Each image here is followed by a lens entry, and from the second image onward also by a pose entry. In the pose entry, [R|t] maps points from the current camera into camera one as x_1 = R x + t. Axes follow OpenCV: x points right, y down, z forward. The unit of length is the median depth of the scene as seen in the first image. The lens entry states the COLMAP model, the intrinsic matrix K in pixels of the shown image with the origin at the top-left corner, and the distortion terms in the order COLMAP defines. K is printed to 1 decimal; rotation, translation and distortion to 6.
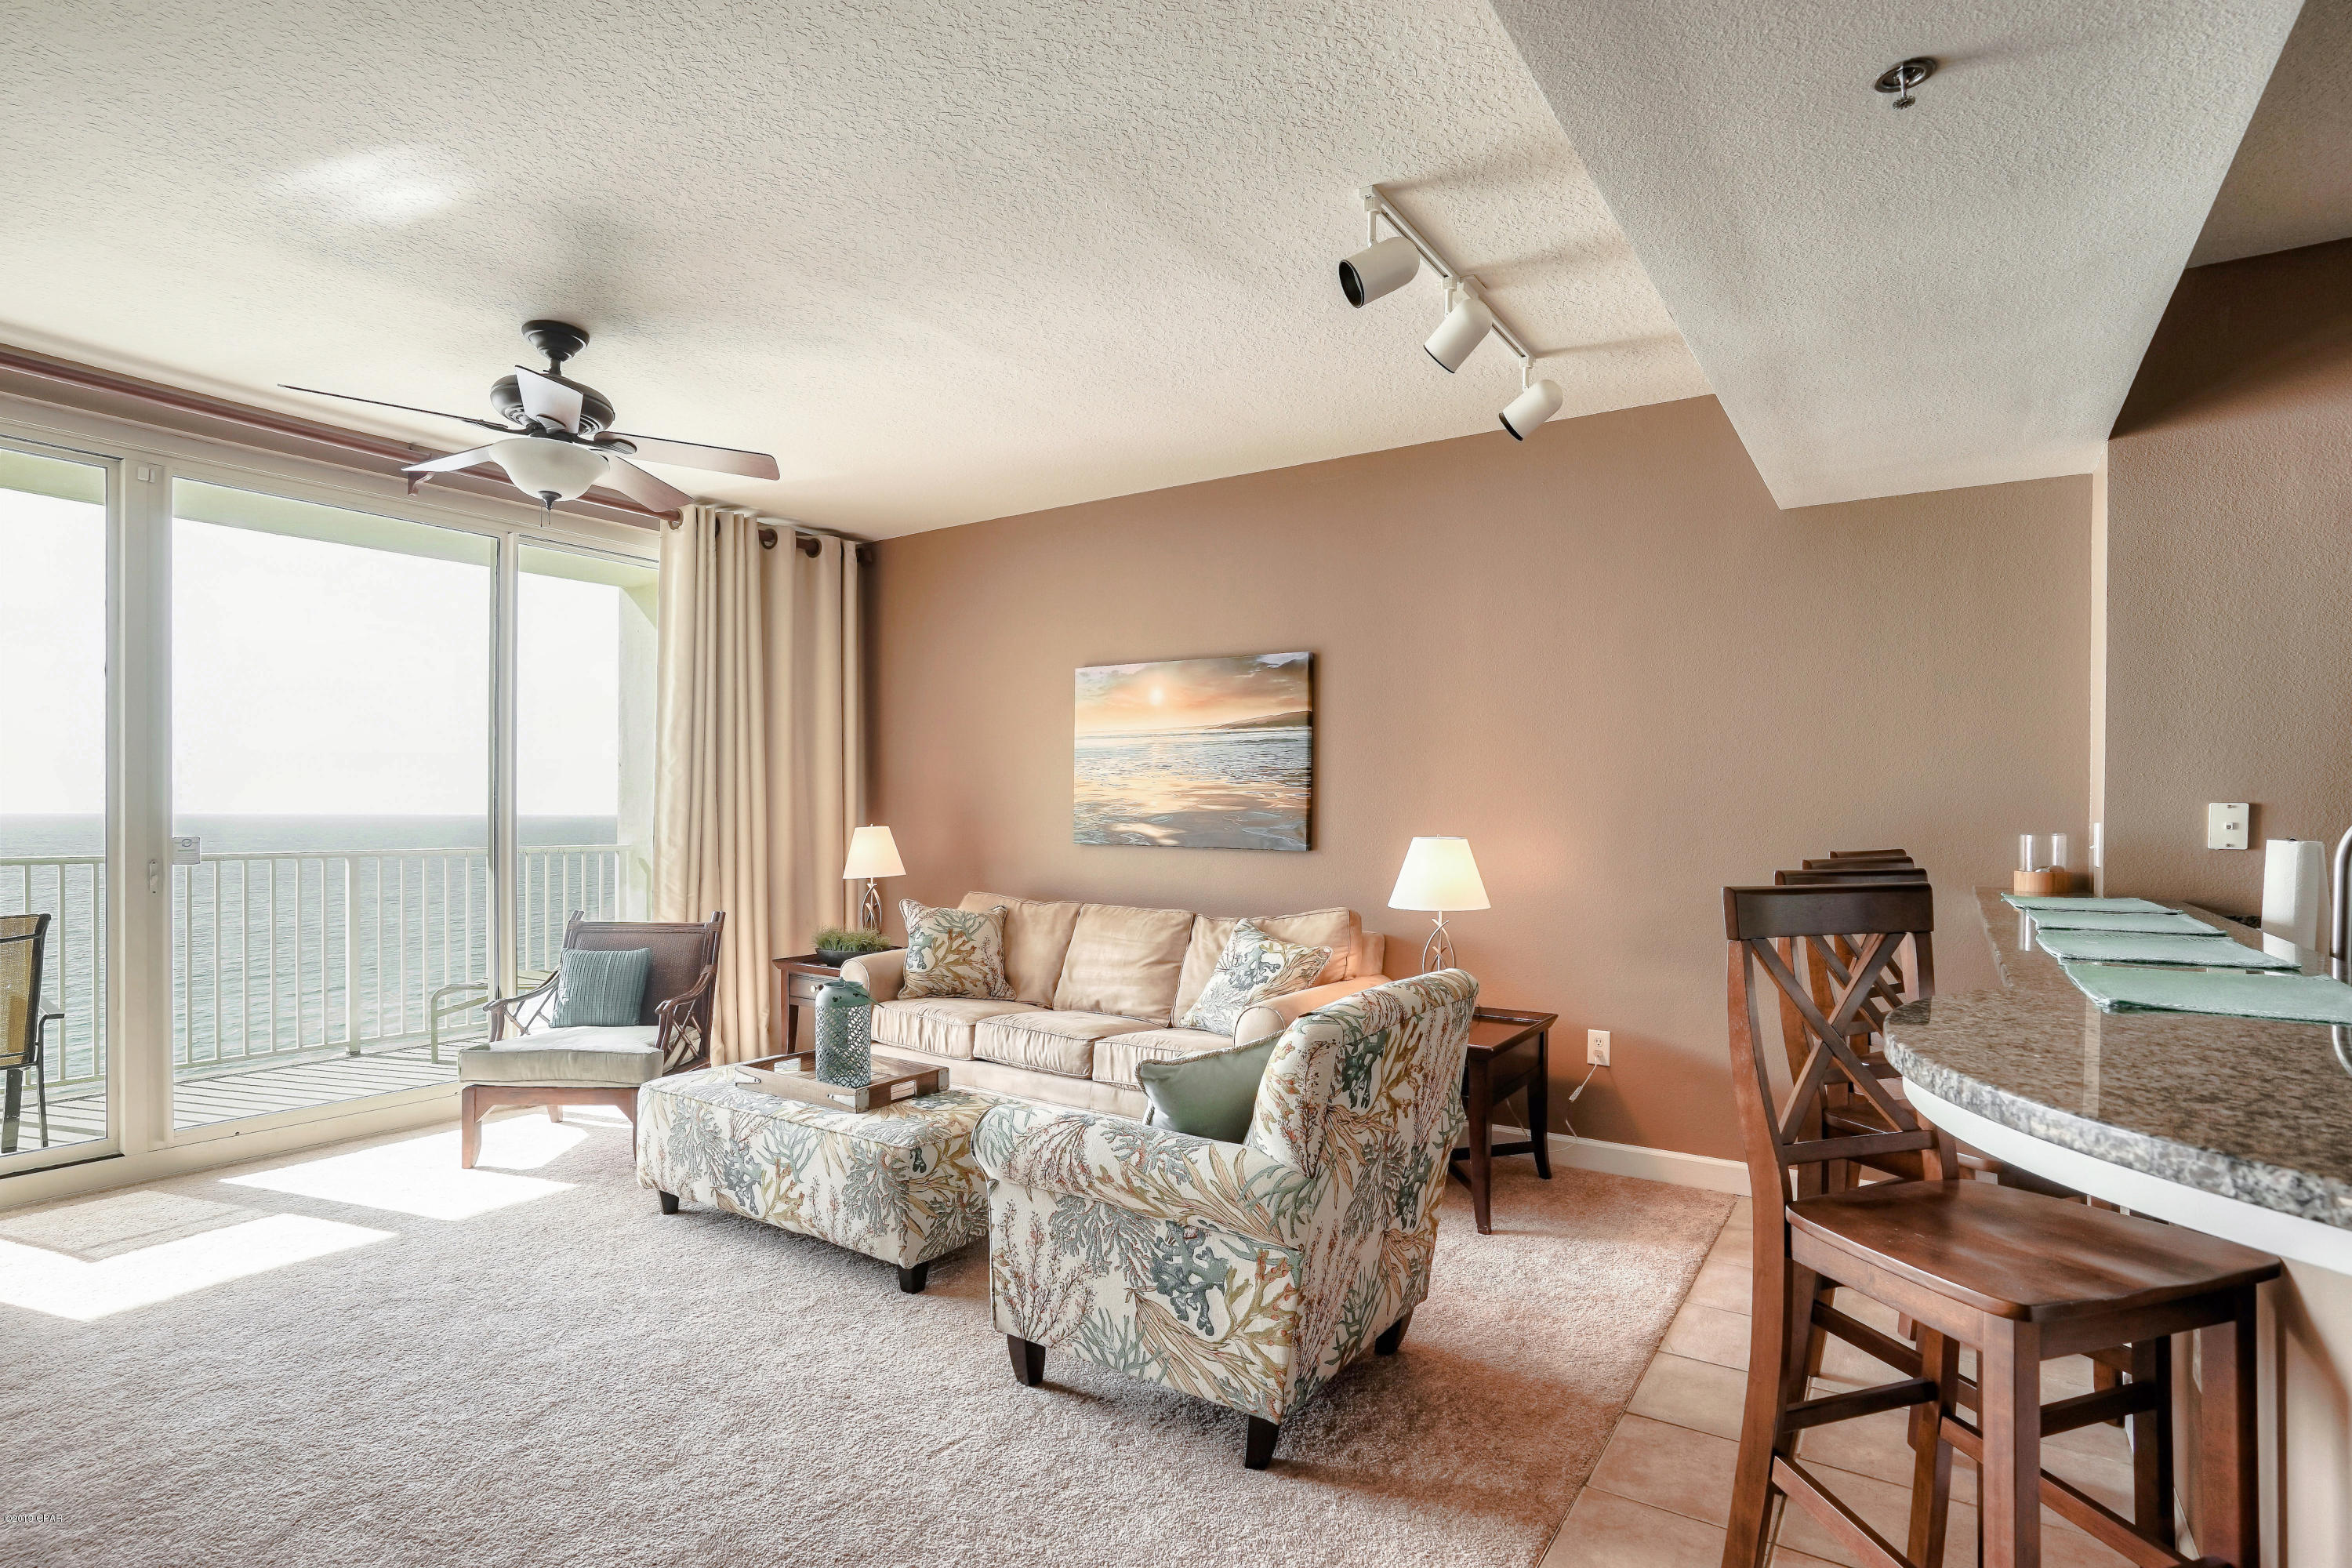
lens RADIAL K [[1166.4, 0, 1168.7], [0, 1166.4, 828.9], [0, 0, 1]] dist [-0.049741, 0.022683]
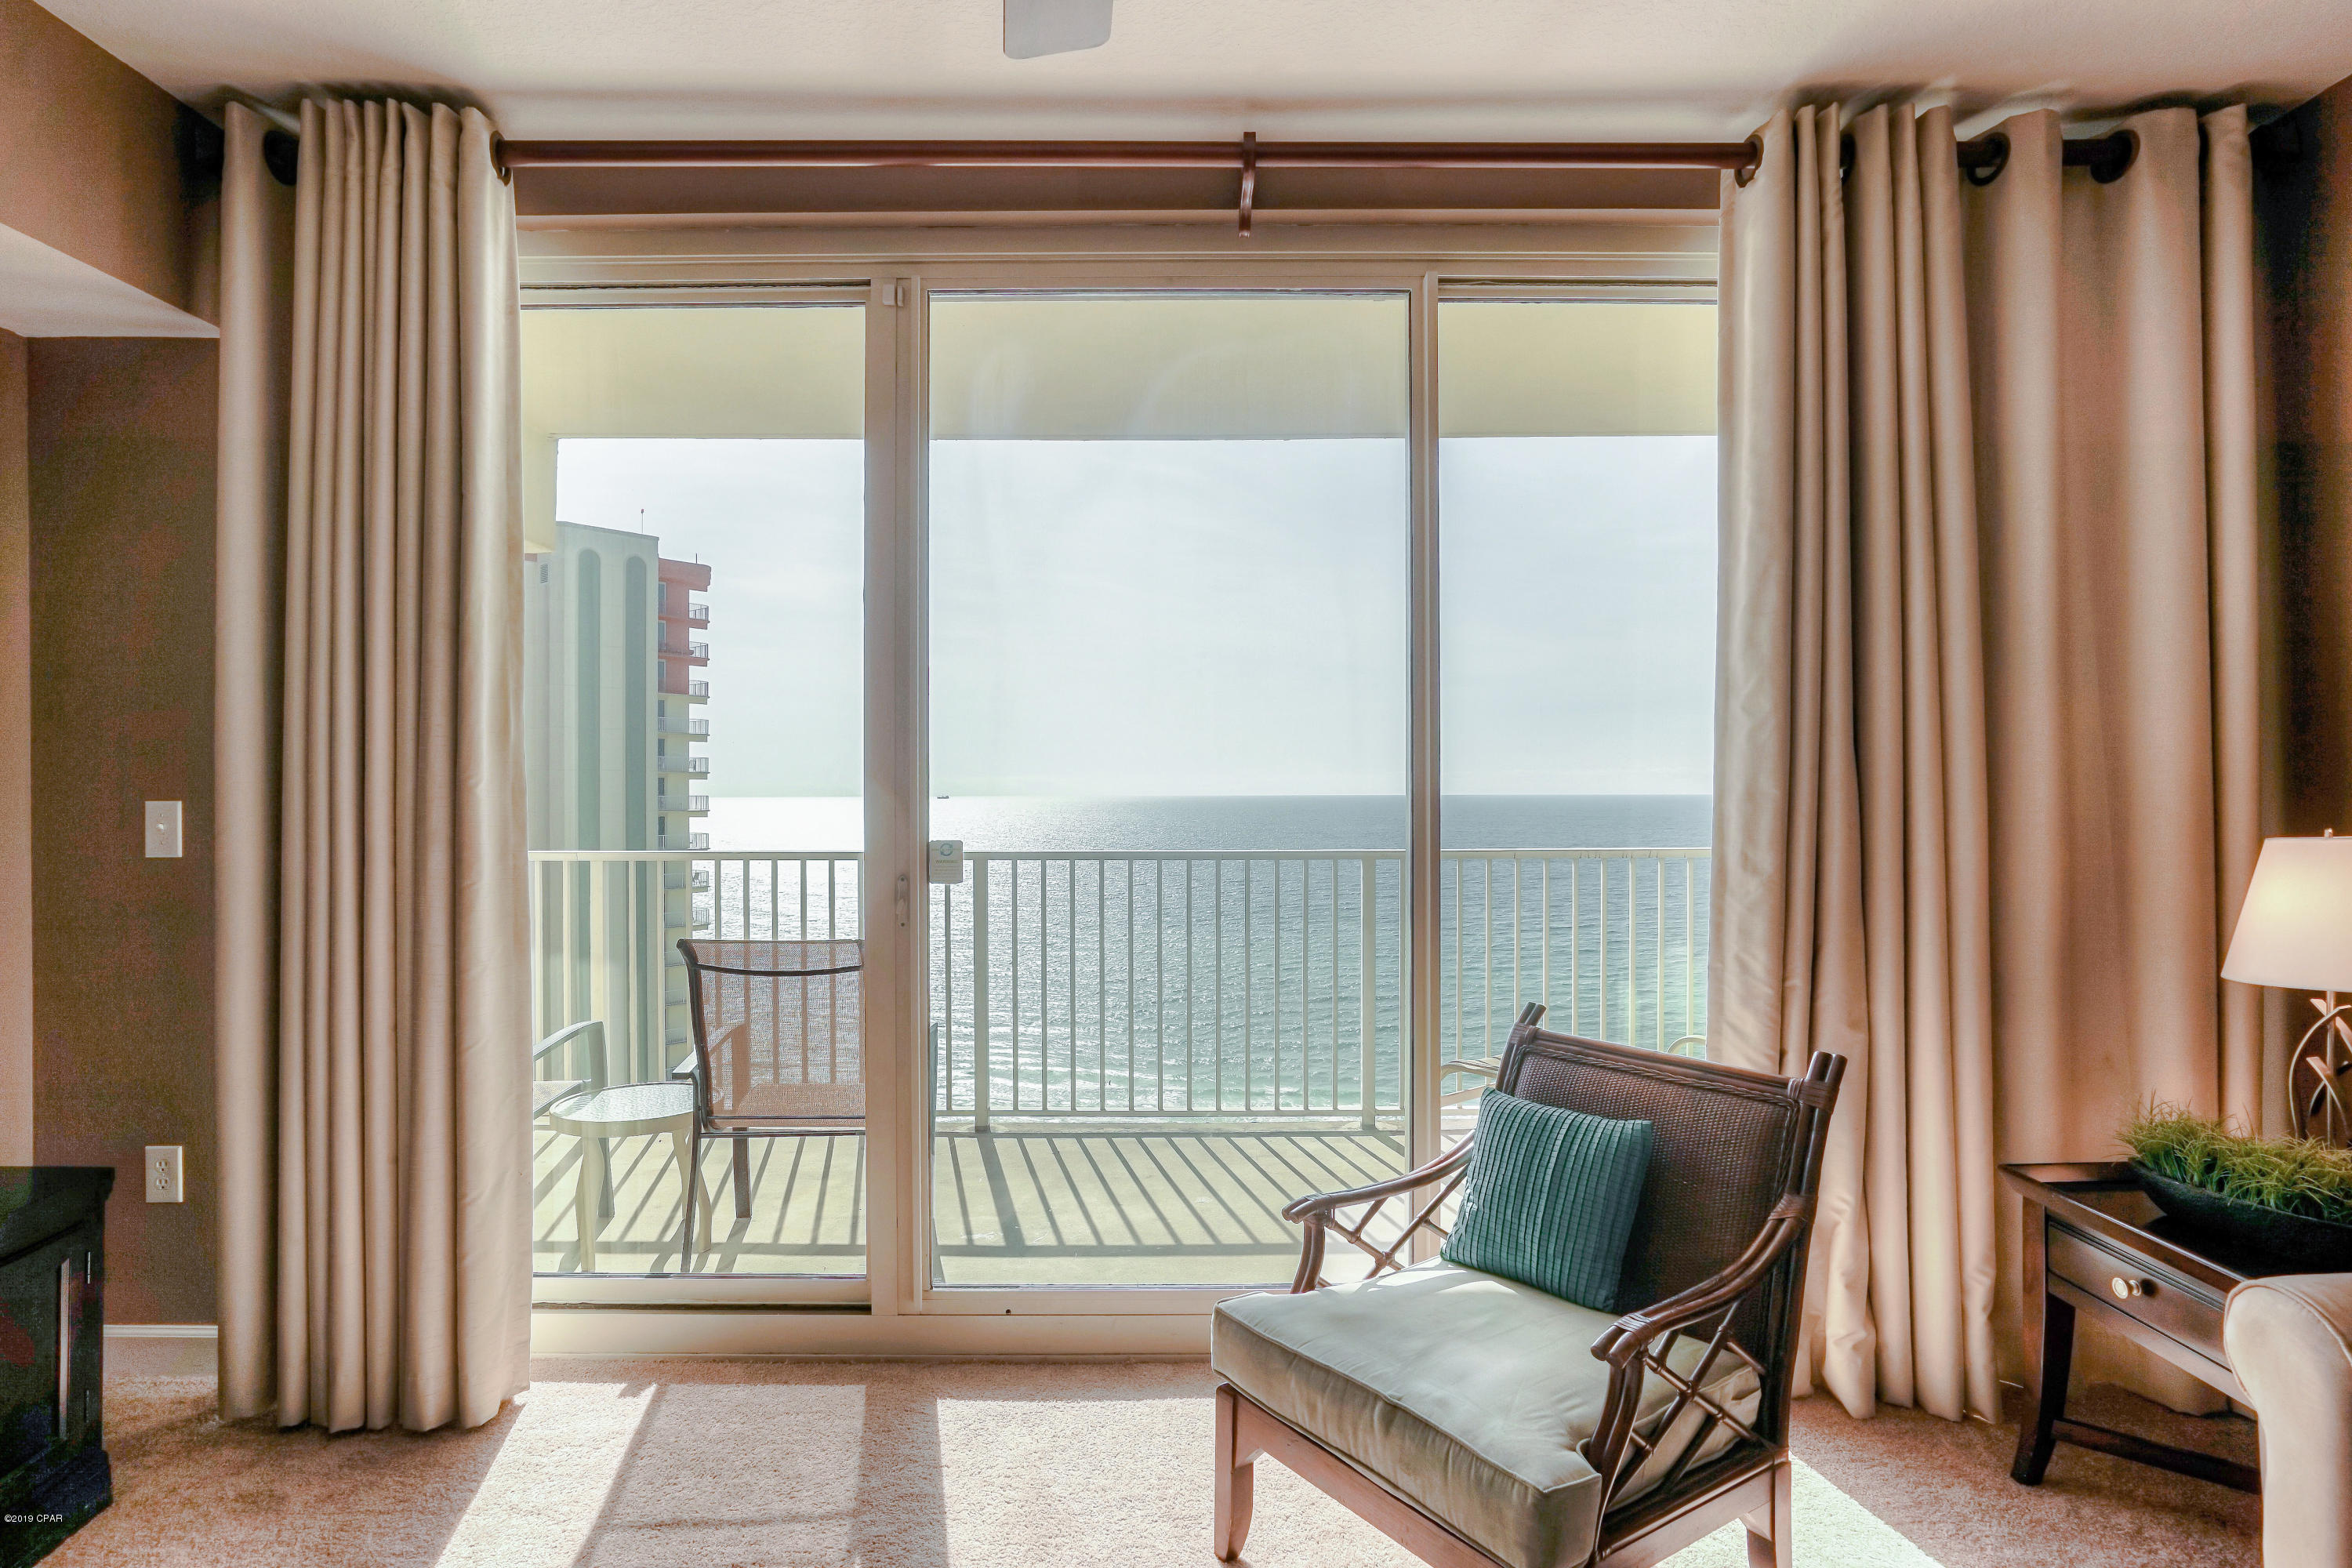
lens RADIAL K [[1221.8, 0, 1173.0], [0, 1221.8, 788.1], [0, 0, 1]] dist [-0.038361, 0.014586]
pose [[0.560855, -0.007844, -0.827877, -0.192561], [-0.006431, 0.999884, -0.013830, -0.012169], [0.827889, 0.013081, 0.560740, 0.646096]]
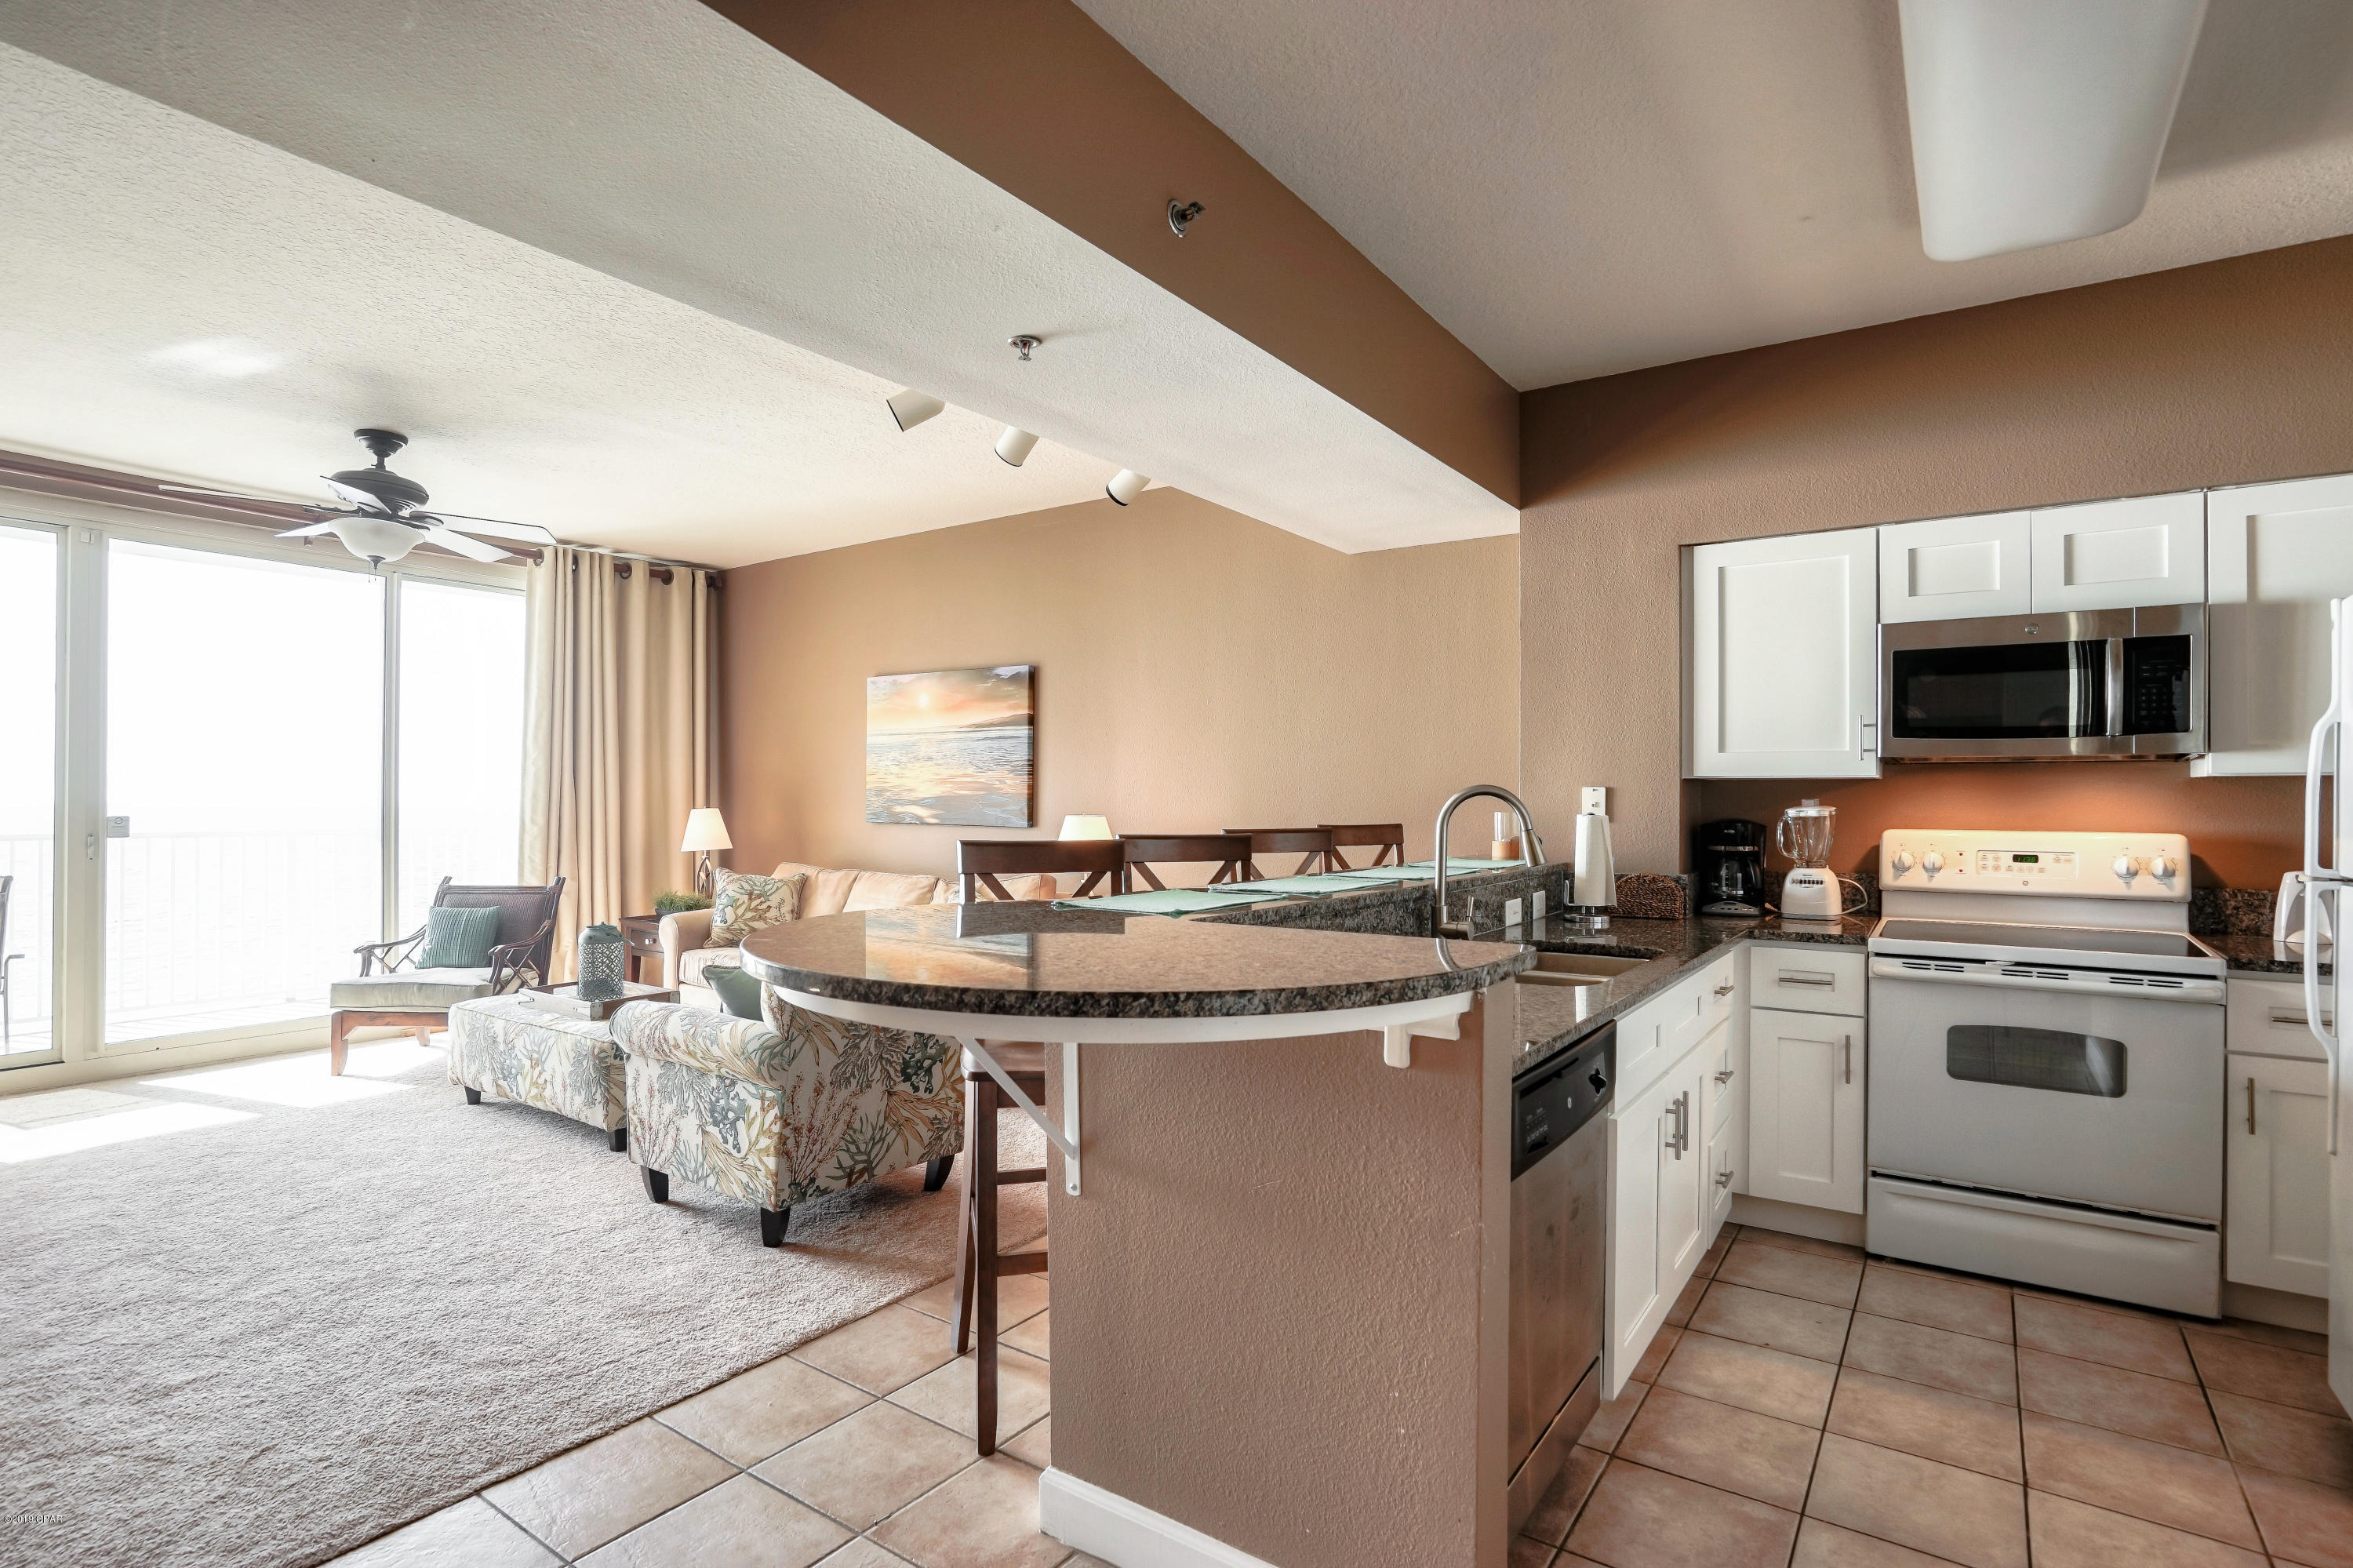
lens RADIAL K [[1167.0, 0, 1176.1], [0, 1167.0, 793.8], [0, 0, 1]] dist [-0.049741, 0.022683]
pose [[0.999810, -0.001396, -0.019428, 0.317276], [0.001030, 0.999822, -0.018840, 0.007108], [0.019451, 0.018816, 0.999634, -0.232259]]
